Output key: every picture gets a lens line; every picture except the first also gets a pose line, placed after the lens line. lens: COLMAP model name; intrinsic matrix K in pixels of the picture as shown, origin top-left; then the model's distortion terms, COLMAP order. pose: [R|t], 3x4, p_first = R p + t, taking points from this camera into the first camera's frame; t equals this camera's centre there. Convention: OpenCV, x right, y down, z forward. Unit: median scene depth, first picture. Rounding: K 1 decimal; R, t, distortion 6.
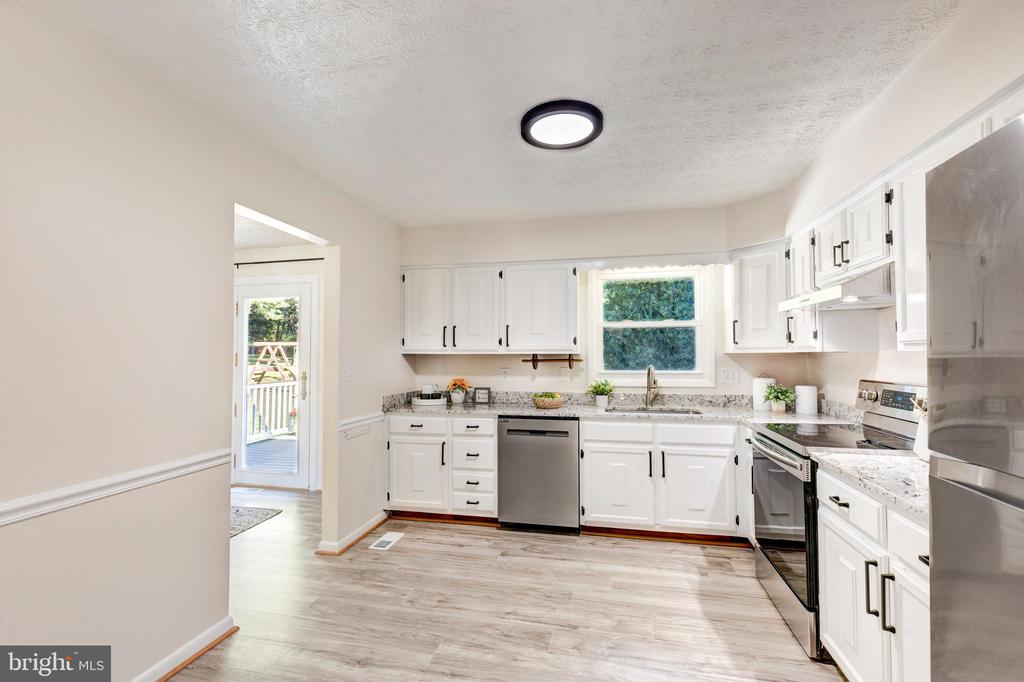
lens RADIAL K [[463.0, 0, 516.3], [0, 463.0, 356.2], [0, 0, 1]] dist [0.013570, -0.000035]
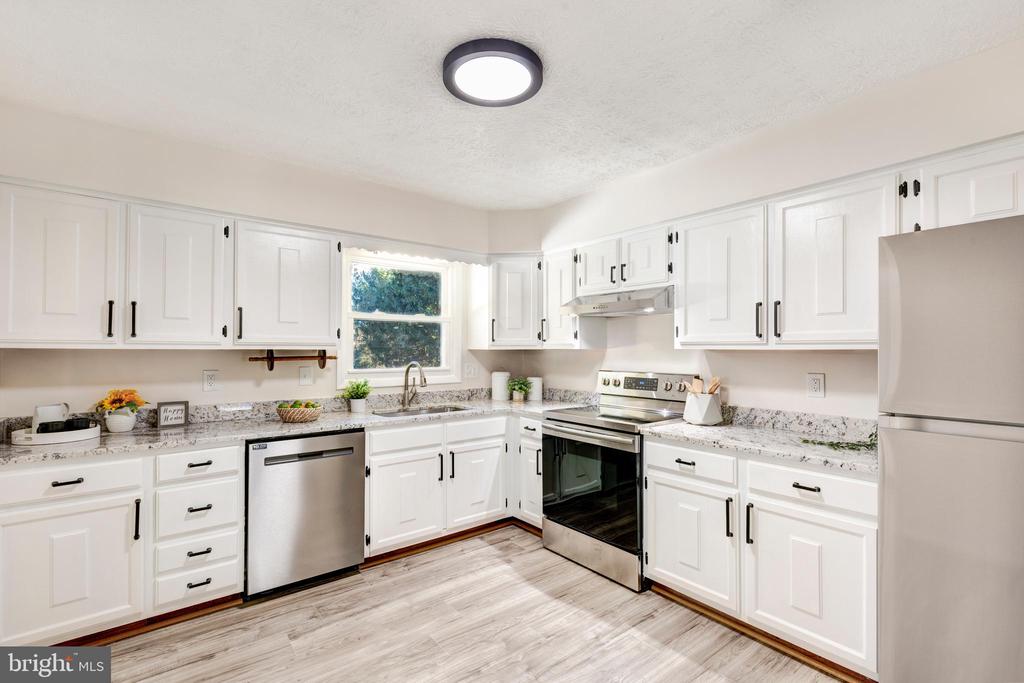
lens RADIAL K [[463.0, 0, 516.3], [0, 463.0, 356.7], [0, 0, 1]] dist [0.013570, -0.000035]
pose [[0.638155, -0.007629, 0.769870, -0.321282], [0.000395, 0.999954, 0.009582, -0.000620], [-0.769908, -0.005811, 0.638129, 0.270917]]
